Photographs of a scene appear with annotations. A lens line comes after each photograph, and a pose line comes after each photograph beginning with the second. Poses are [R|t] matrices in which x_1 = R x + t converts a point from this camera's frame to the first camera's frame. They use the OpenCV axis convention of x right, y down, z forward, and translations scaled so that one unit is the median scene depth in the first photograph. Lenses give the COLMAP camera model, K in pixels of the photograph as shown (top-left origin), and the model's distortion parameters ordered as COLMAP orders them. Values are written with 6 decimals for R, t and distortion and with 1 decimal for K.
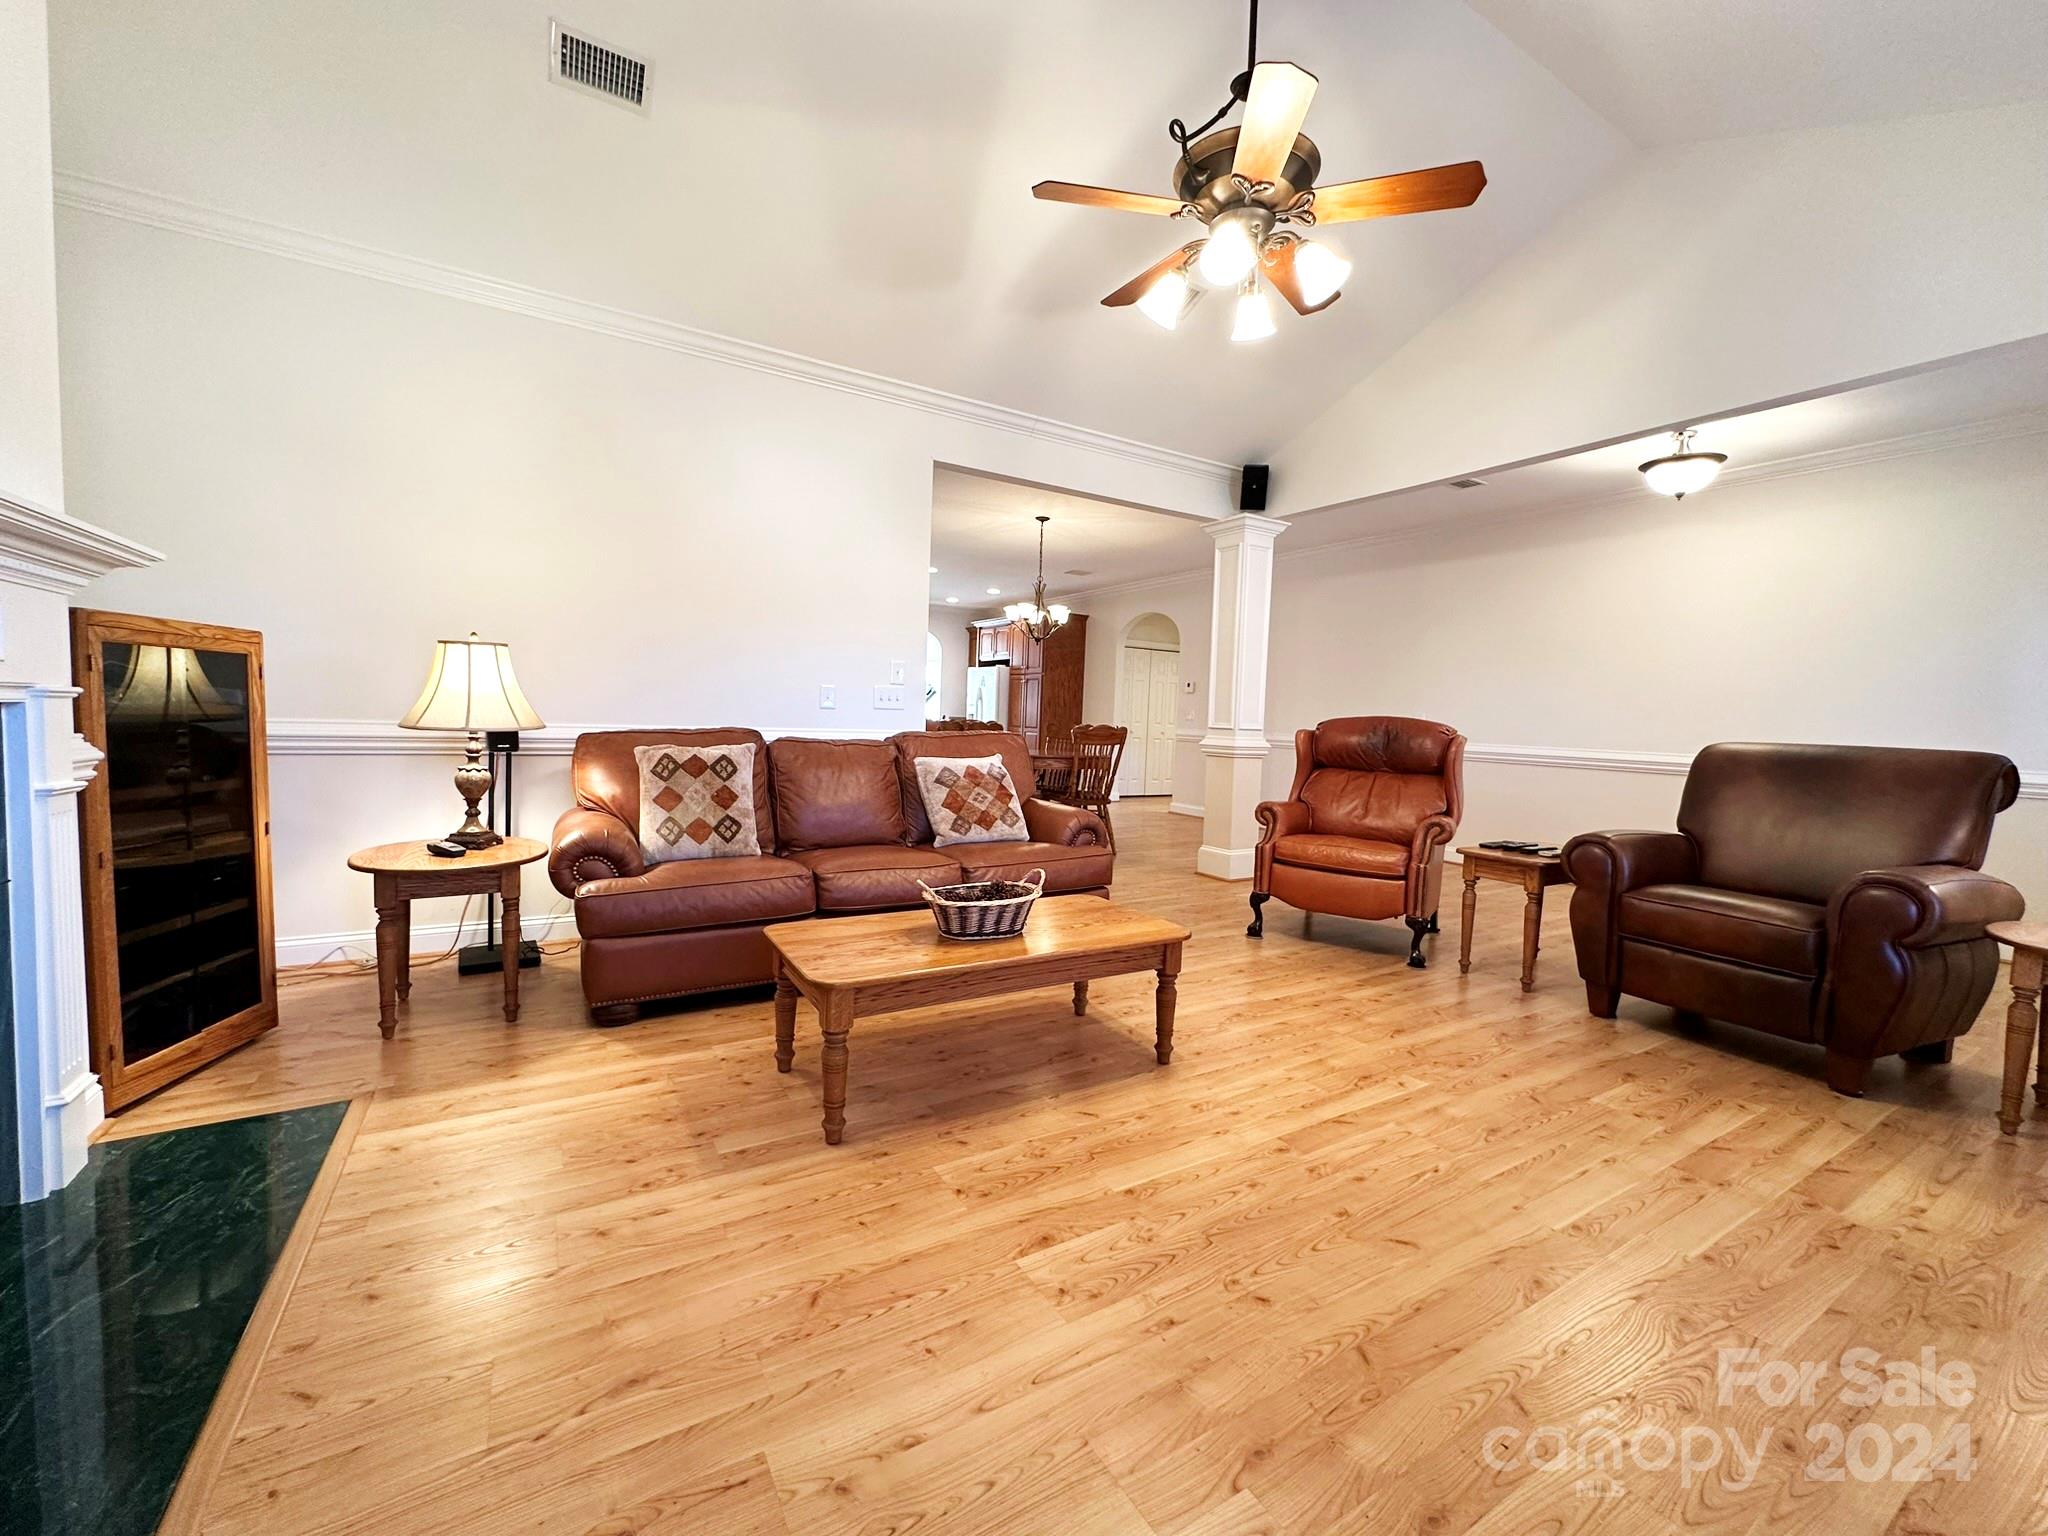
lens RADIAL K [[818.5, 0, 1021.1], [0, 818.5, 757.4], [0, 0, 1]] dist [-0.005601, 0.001596]
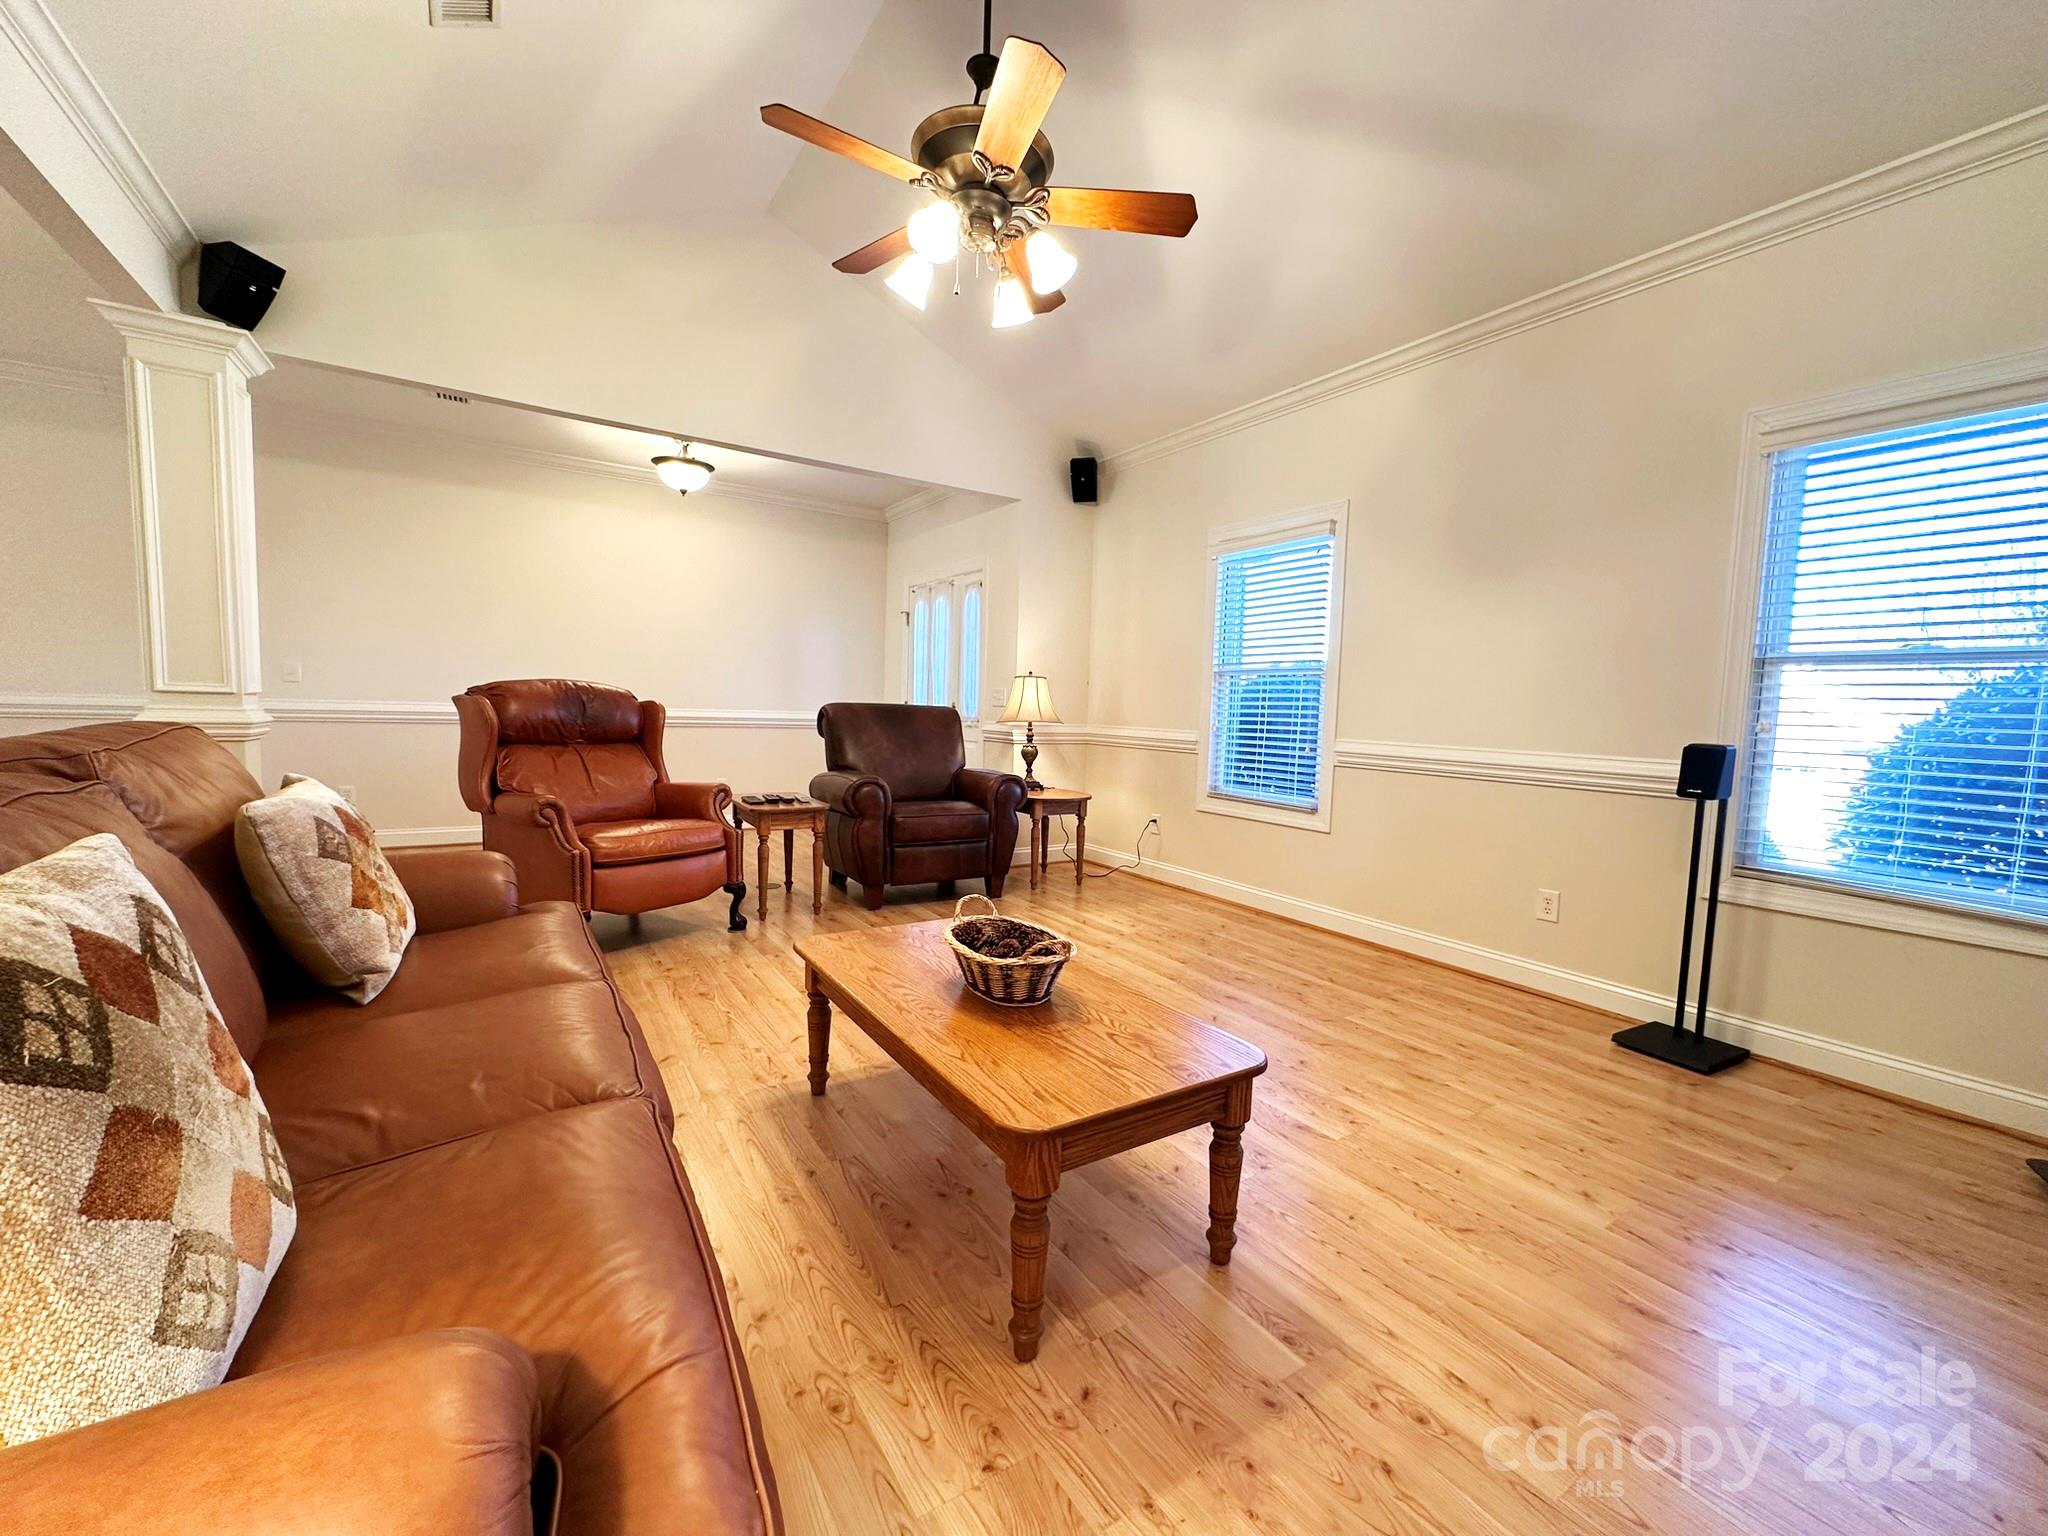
lens RADIAL K [[818.5, 0, 1031.6], [0, 818.5, 763.9], [0, 0, 1]] dist [-0.005601, 0.001596]
pose [[-0.039190, -0.106722, 0.993516, -0.917629], [0.019315, 0.994013, 0.107537, -0.094451], [-0.999045, 0.023404, -0.036894, 1.147395]]
